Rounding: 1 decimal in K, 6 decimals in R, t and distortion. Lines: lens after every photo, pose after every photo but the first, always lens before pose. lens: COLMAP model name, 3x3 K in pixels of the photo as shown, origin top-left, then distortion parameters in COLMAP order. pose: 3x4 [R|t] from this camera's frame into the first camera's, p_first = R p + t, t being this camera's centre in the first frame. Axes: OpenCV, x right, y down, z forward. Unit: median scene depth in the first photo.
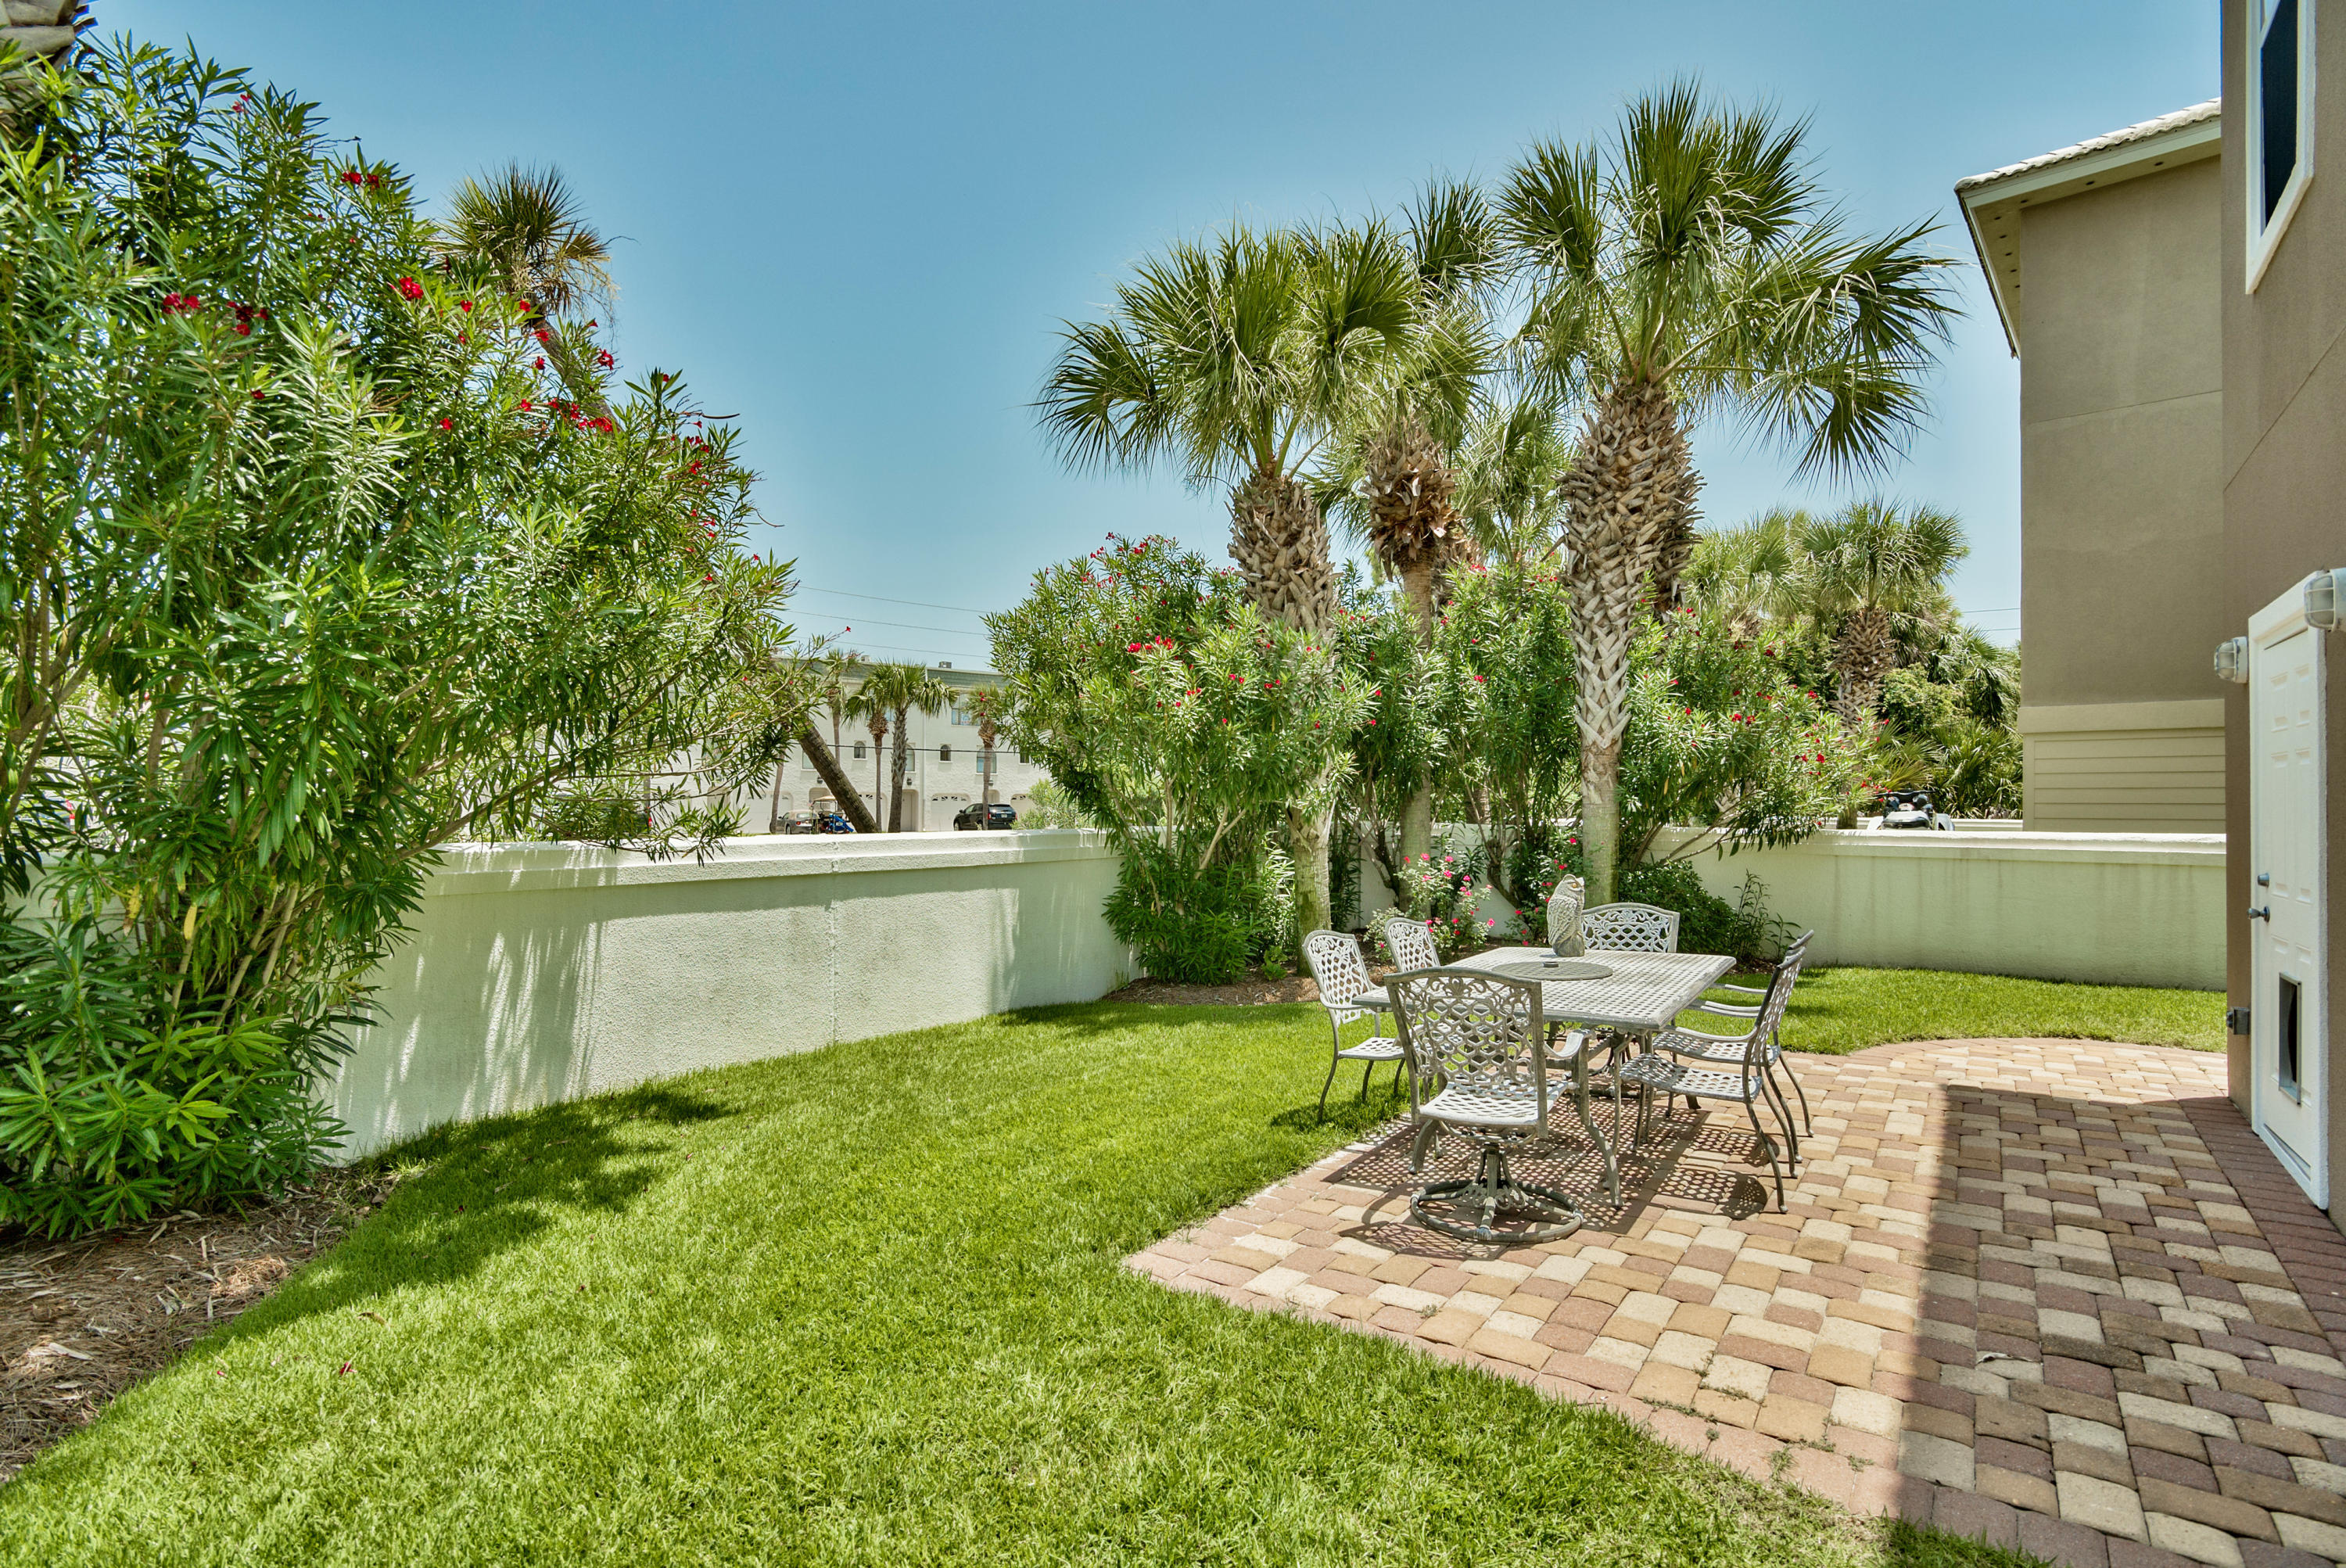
lens RADIAL K [[1130.3, 0, 1161.2], [0, 1130.3, 787.8], [0, 0, 1]] dist [0.002088, 0.000641]
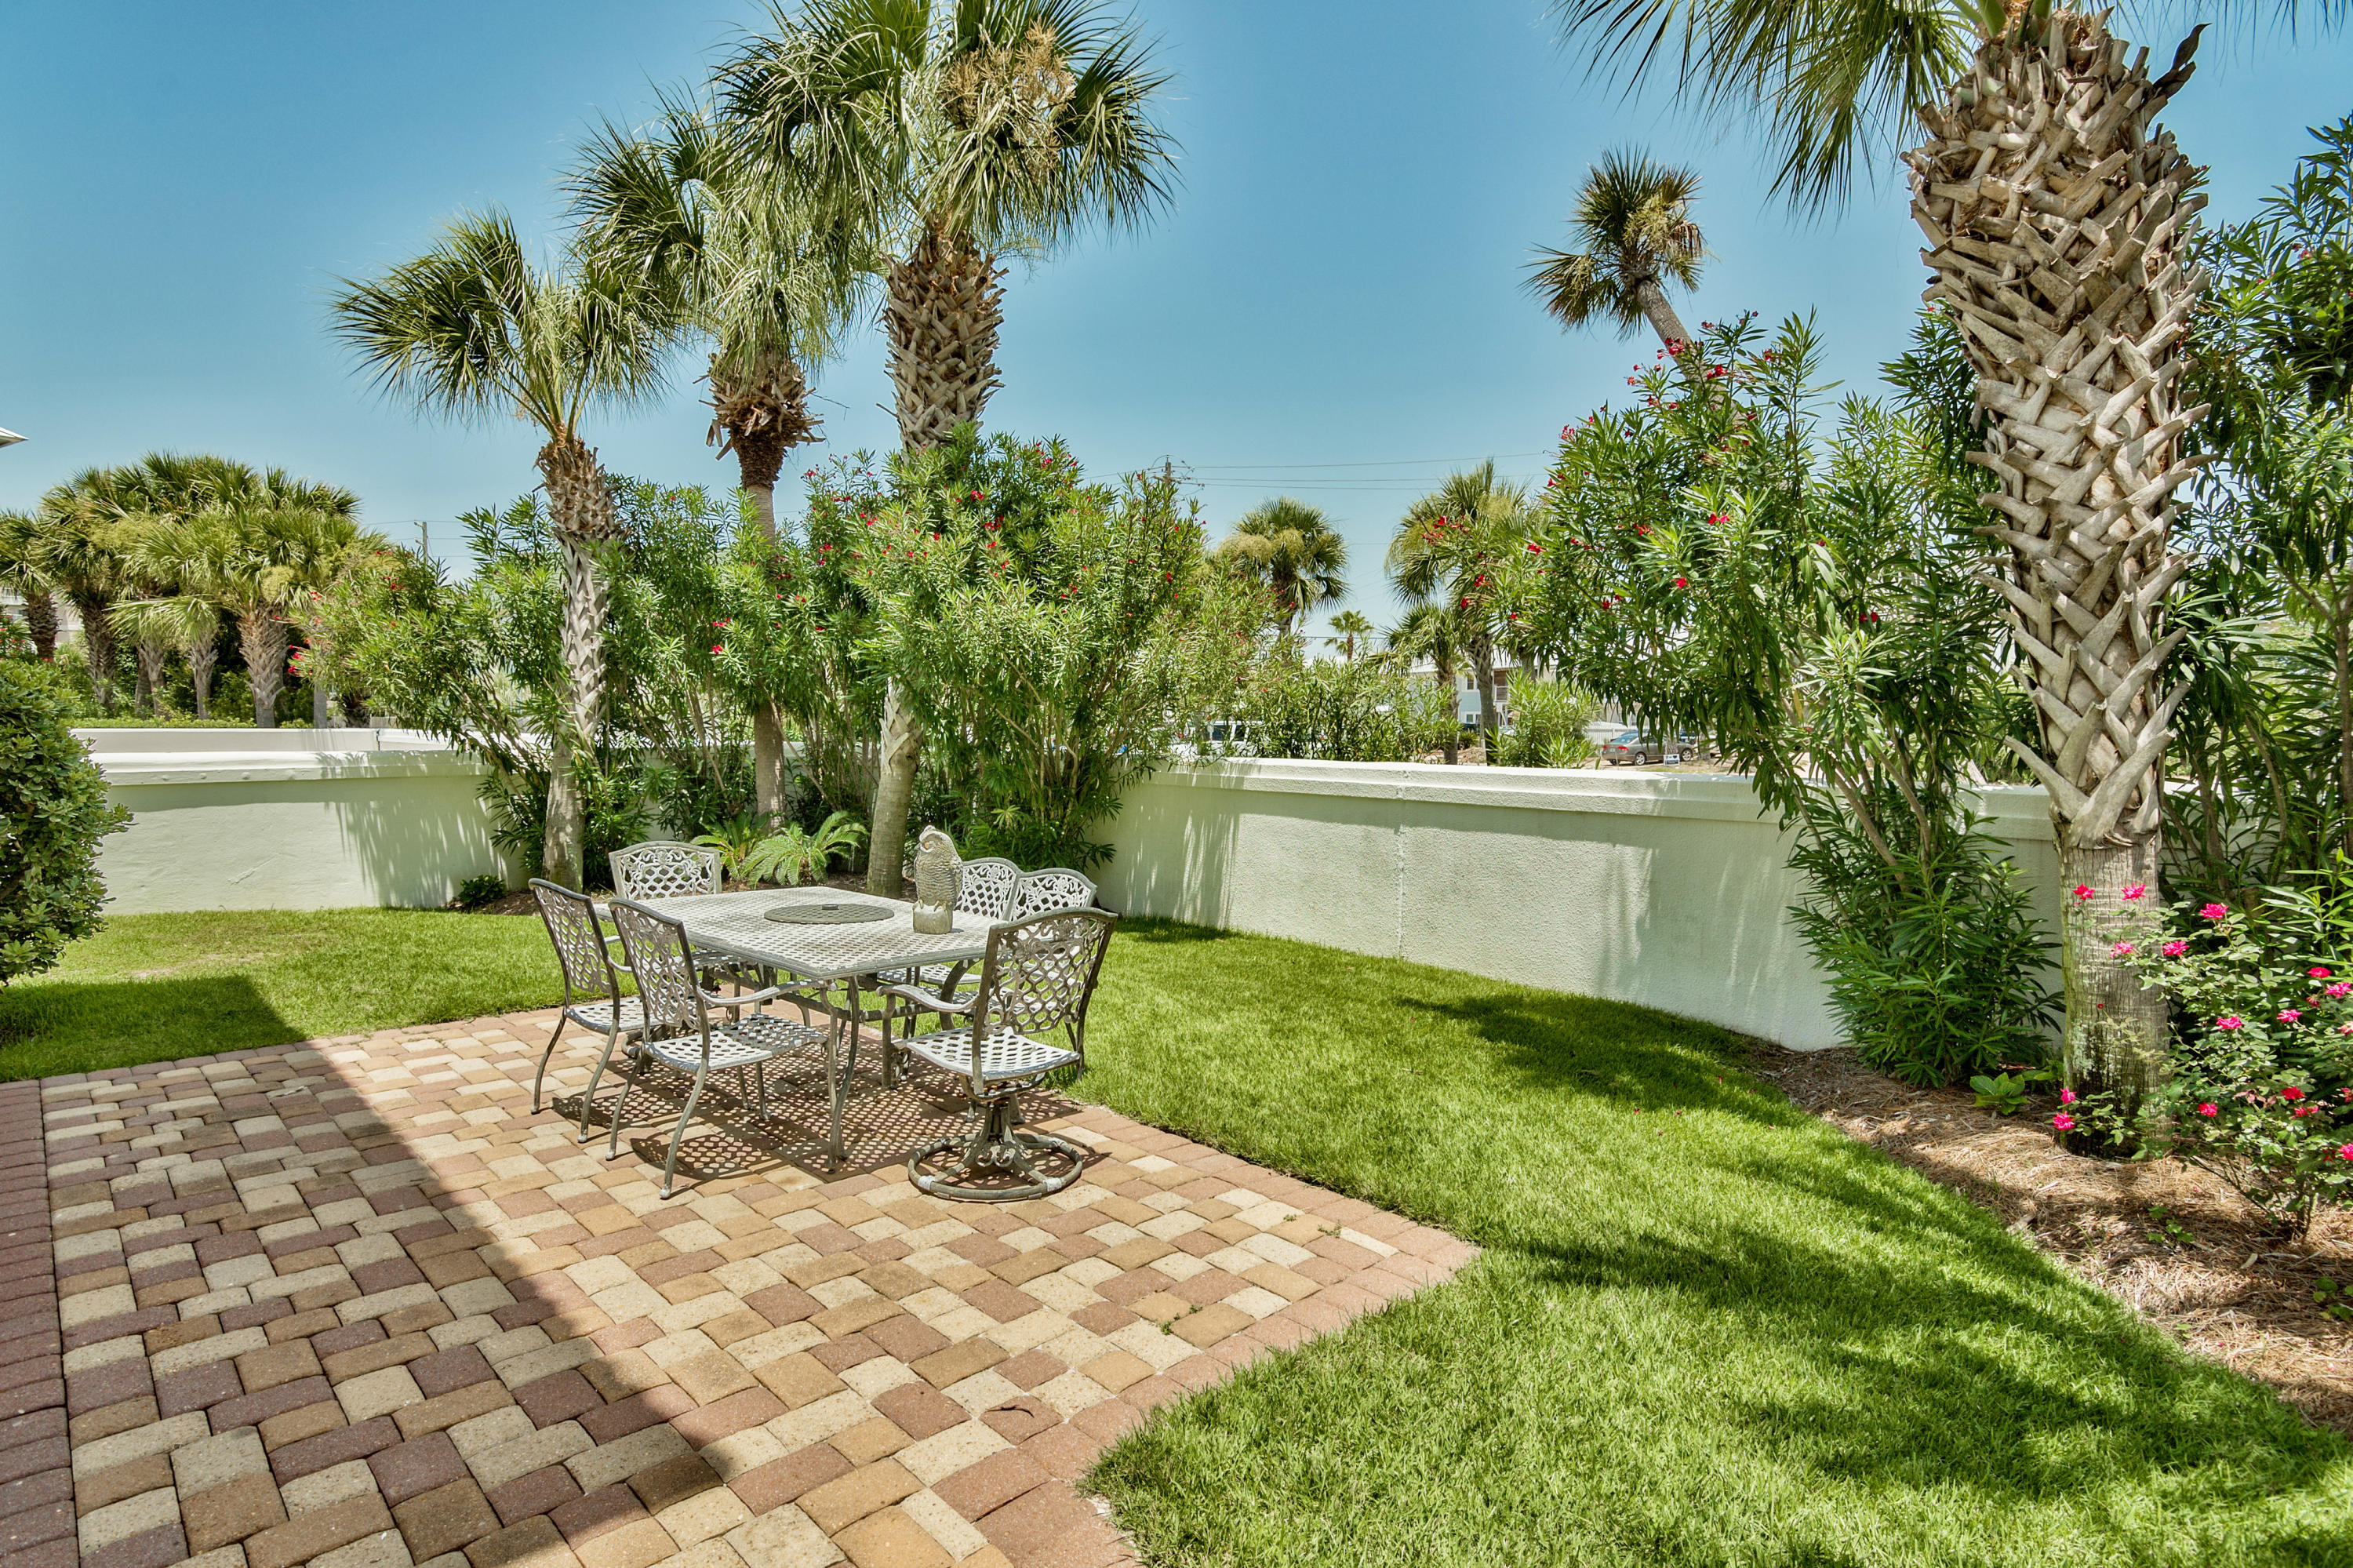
lens RADIAL K [[1172.9, 0, 1180.3], [0, 1172.9, 742.0], [0, 0, 1]] dist [-0.002098, -0.000048]
pose [[-0.154184, 0.008911, -0.988002, 1.598547], [0.004404, 0.999956, 0.008331, 0.020160], [0.988032, -0.003067, -0.154216, 1.835338]]
